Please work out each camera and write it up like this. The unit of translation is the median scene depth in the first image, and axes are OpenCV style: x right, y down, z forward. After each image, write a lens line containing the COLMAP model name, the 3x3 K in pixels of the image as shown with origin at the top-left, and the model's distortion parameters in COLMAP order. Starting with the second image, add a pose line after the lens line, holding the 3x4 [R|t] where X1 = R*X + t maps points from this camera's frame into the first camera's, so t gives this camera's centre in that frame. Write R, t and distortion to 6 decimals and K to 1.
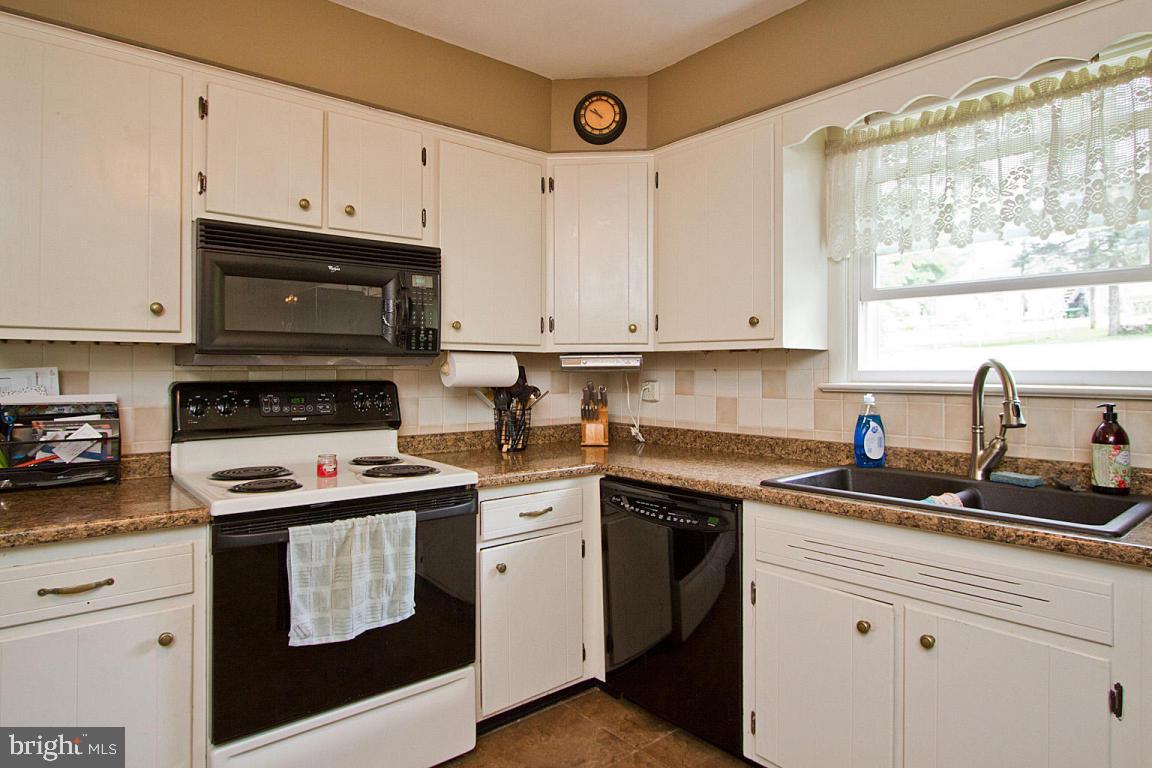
lens RADIAL K [[682.0, 0, 570.0], [0, 682.0, 364.2], [0, 0, 1]] dist [-0.018715, 0.000708]
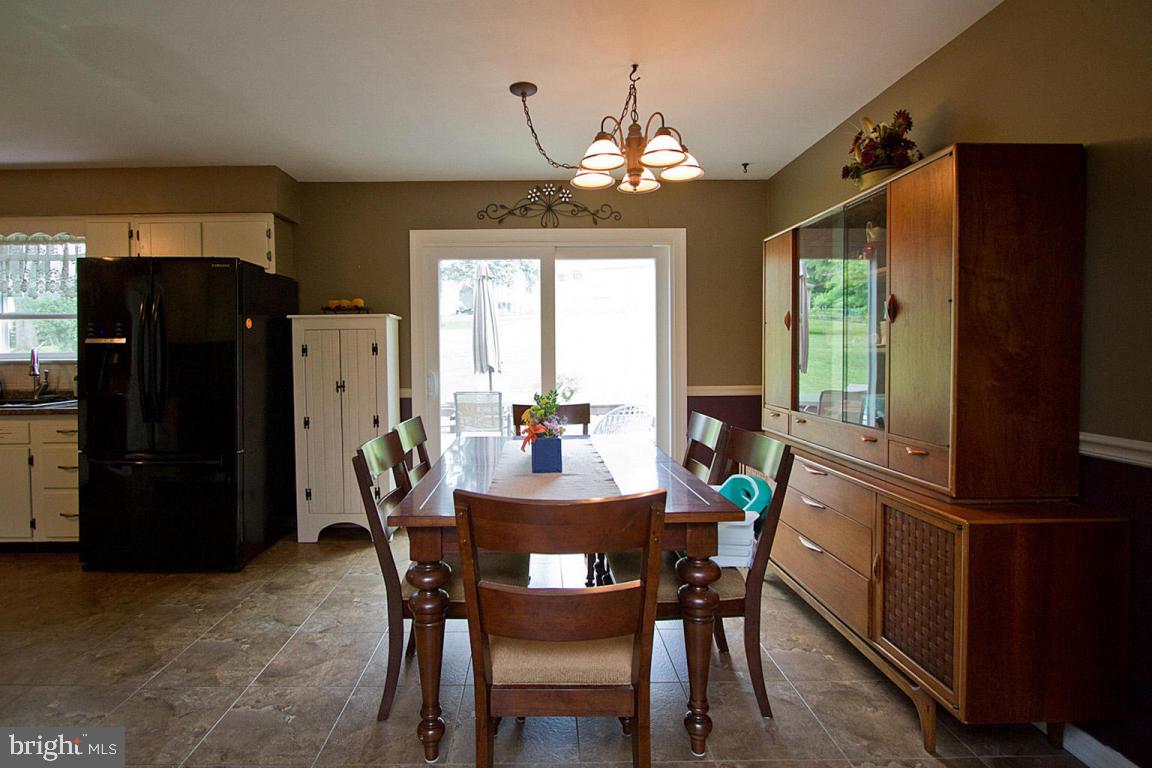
lens RADIAL K [[568.7, 0, 532.2], [0, 568.7, 364.4], [0, 0, 1]] dist [-0.003329, 0.000024]
pose [[0.639941, -0.026203, 0.767977, 0.170748], [0.003117, 0.999499, 0.031506, -0.006626], [-0.768417, -0.017768, 0.639702, -1.396677]]
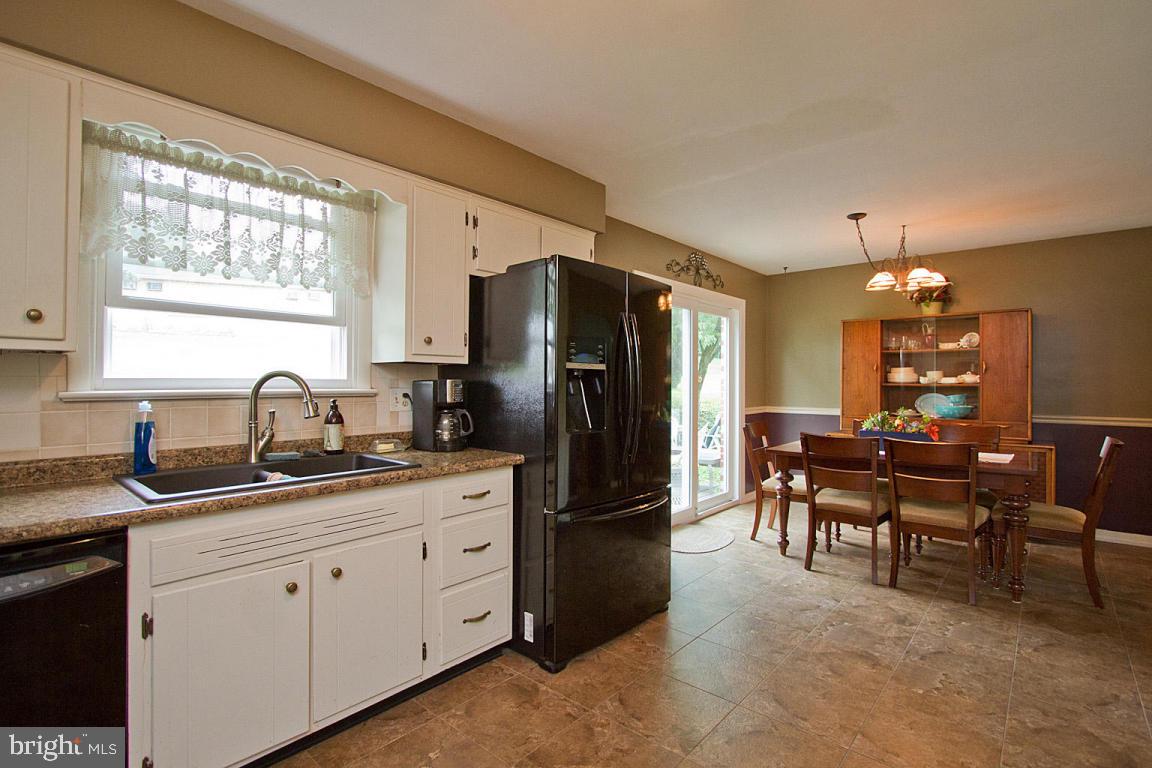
lens RADIAL K [[558.0, 0, 585.1], [0, 558.0, 378.9], [0, 0, 1]] dist [-0.008968, 0.000115]
pose [[-0.188391, 0.001353, 0.982093, -0.501856], [-0.011857, 0.999923, -0.003652, 0.005647], [-0.982023, -0.012333, -0.188360, 0.514043]]
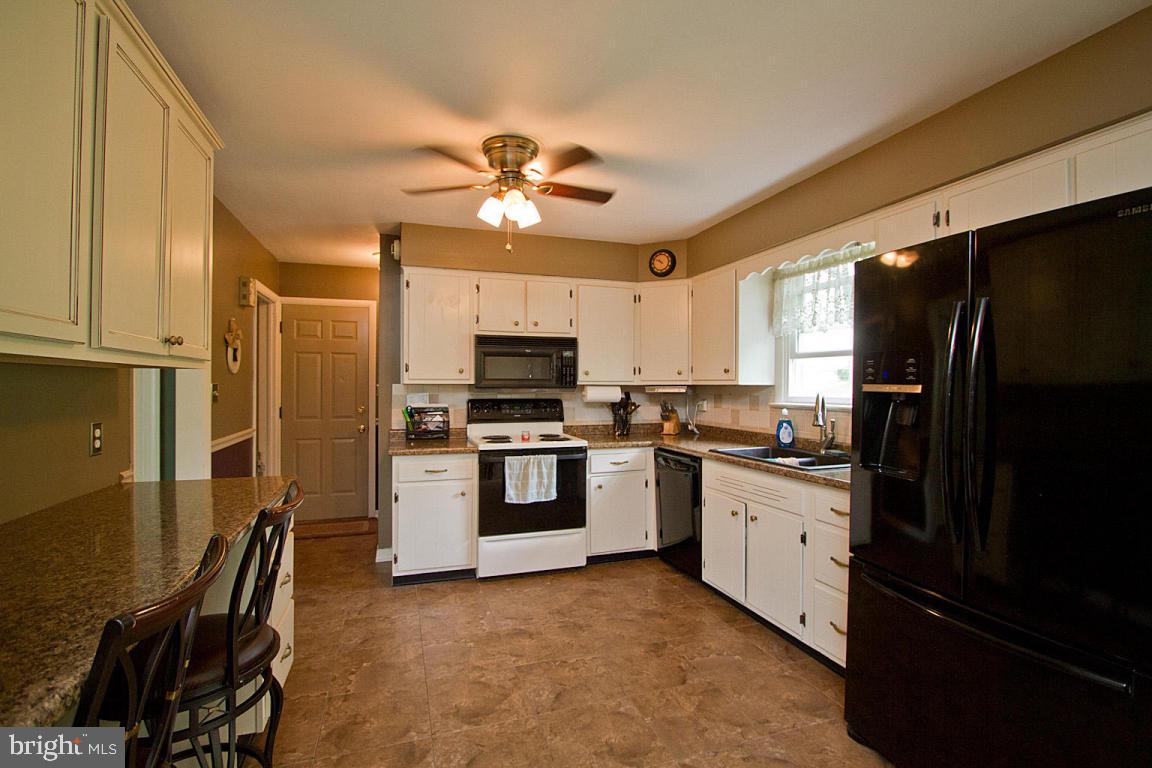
lens RADIAL K [[544.8, 0, 558.4], [0, 544.8, 381.5], [0, 0, 1]] dist [-0.020484, 0.000279]
pose [[0.926065, -0.001255, -0.377361, 0.429371], [0.001709, 0.999998, 0.000869, -0.036059], [0.377359, -0.001449, 0.926066, -0.651656]]
